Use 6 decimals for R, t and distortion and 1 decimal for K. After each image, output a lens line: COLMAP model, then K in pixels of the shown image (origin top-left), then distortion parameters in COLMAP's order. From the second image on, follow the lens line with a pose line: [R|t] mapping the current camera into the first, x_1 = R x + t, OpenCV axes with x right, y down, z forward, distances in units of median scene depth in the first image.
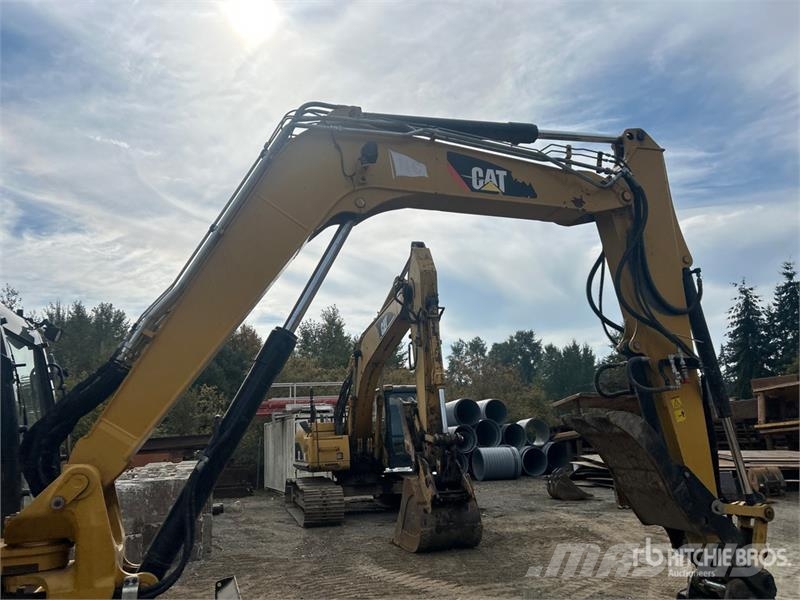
lens RADIAL K [[603.4, 0, 399.3], [0, 603.4, 303.2], [0, 0, 1]] dist [0.093975, -0.149199]
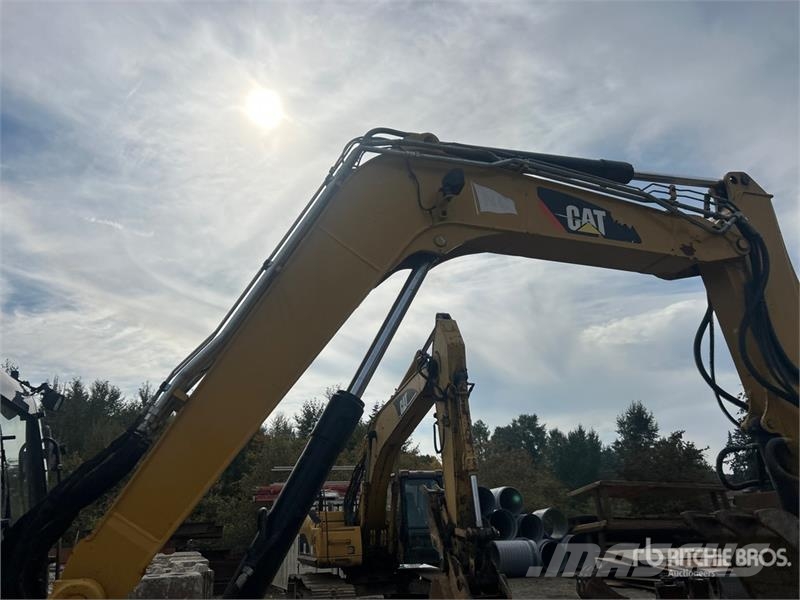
lens RADIAL K [[606.5, 0, 400.0], [0, 606.5, 300.0], [0, 0, 1]] dist [0.026895, -0.004201]
pose [[0.999921, 0.012551, 0.000952, -0.085958], [-0.012299, 0.990355, -0.138007, 0.020251], [-0.002675, 0.137984, 0.990431, 0.139932]]
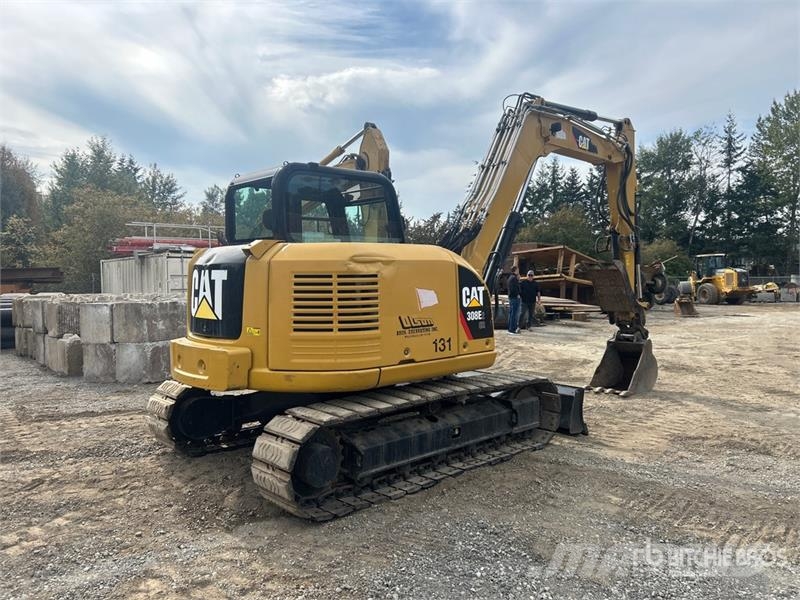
lens RADIAL K [[601.3, 0, 409.0], [0, 601.3, 298.1], [0, 0, 1]] dist [0.037591, -0.001696]
pose [[0.905801, 0.019957, 0.423233, -0.949624], [-0.117988, 0.971260, 0.206719, -0.037869], [-0.406944, -0.237182, 0.882123, -0.512917]]
